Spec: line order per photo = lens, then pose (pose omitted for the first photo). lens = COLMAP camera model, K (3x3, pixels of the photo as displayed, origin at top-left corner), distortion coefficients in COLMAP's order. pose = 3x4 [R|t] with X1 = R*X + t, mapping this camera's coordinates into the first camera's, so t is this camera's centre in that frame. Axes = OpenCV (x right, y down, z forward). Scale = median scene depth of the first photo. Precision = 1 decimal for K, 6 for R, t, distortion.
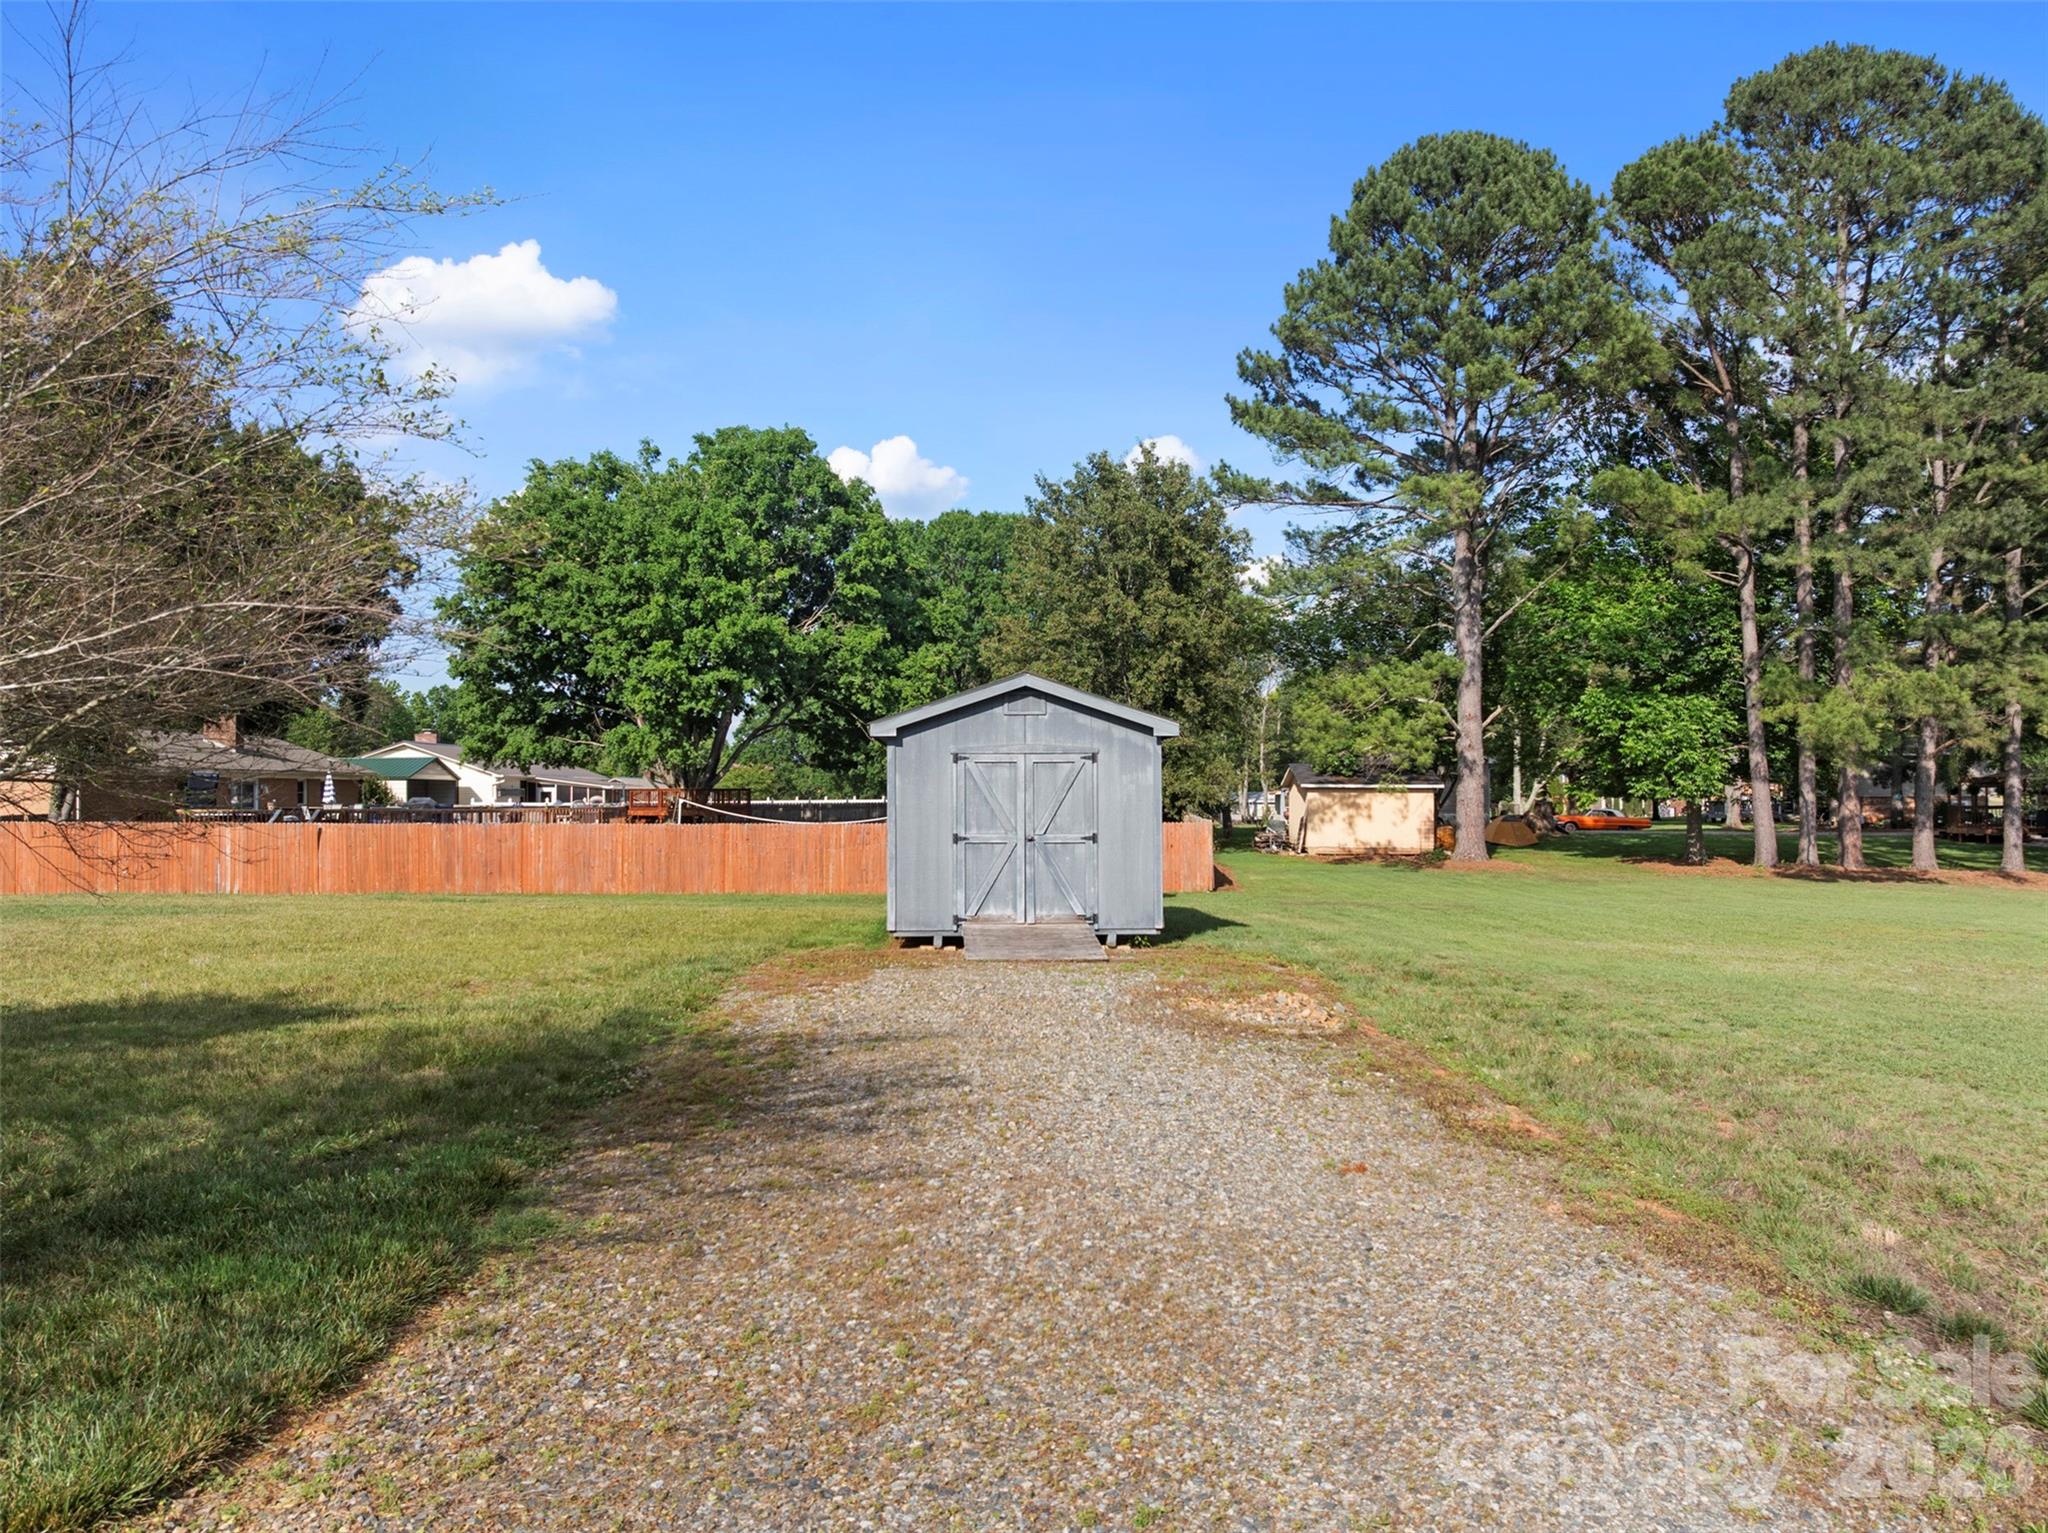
lens RADIAL K [[1436.8, 0, 1017.7], [0, 1436.8, 773.9], [0, 0, 1]] dist [-0.039359, 0.011109]
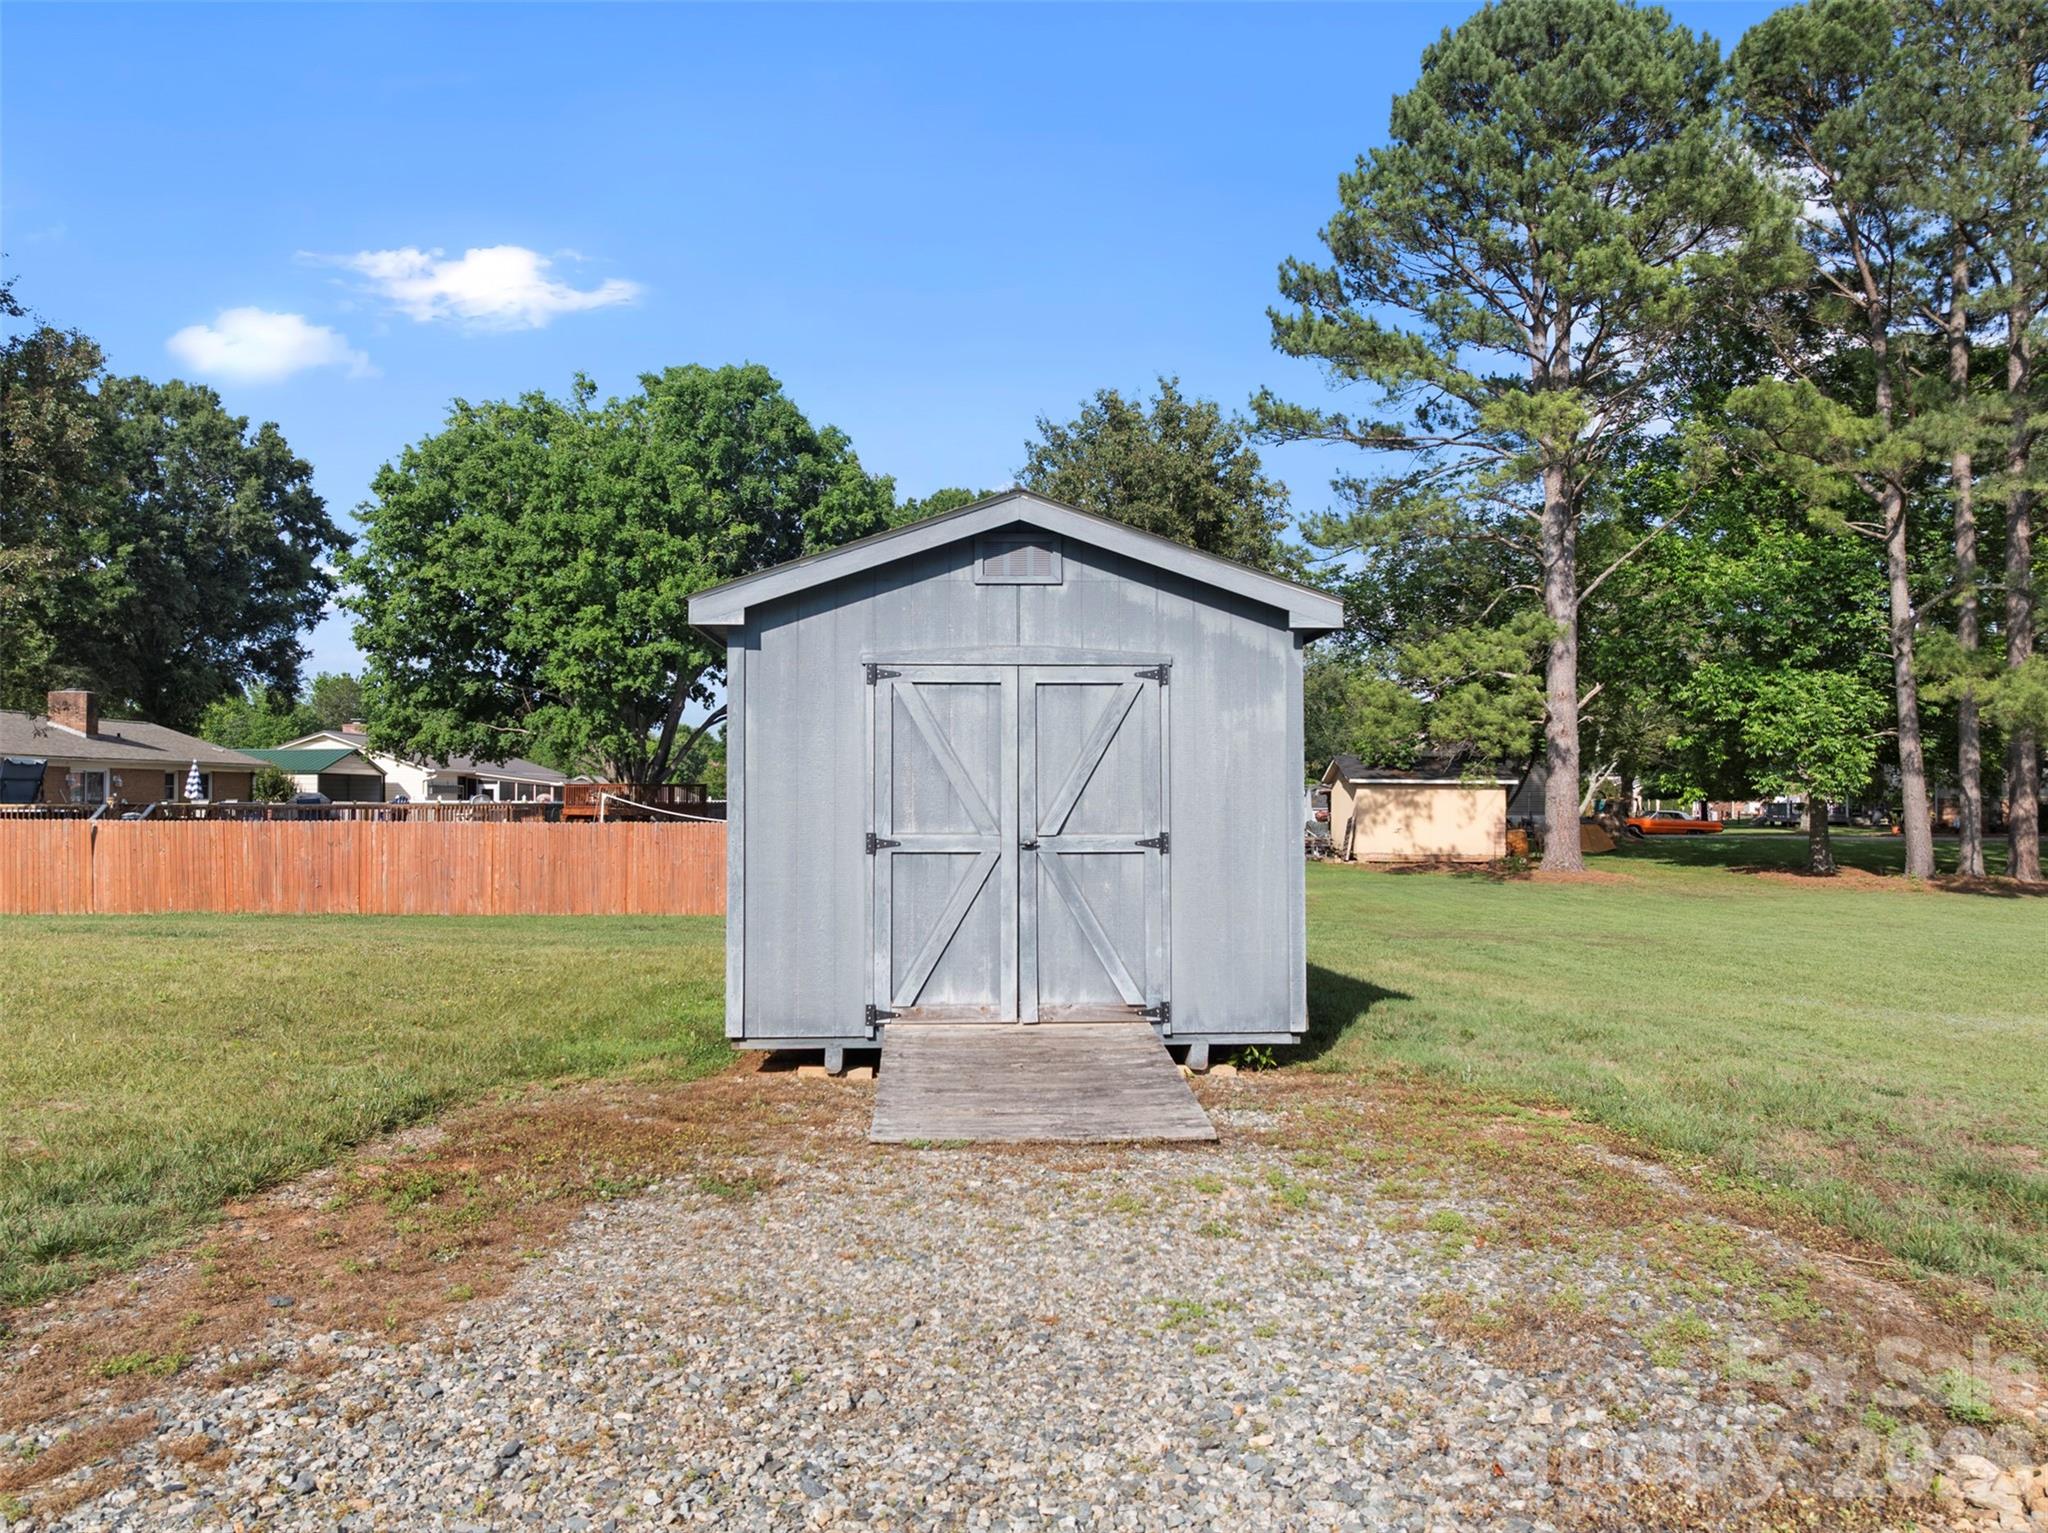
lens RADIAL K [[1436.8, 0, 1031.9], [0, 1436.8, 763.6], [0, 0, 1]] dist [-0.039359, 0.011109]
pose [[0.999945, 0.002762, 0.010079, 0.001638], [-0.002664, 0.999949, -0.009696, 0.007805], [-0.010105, 0.009669, 0.999902, 0.176946]]
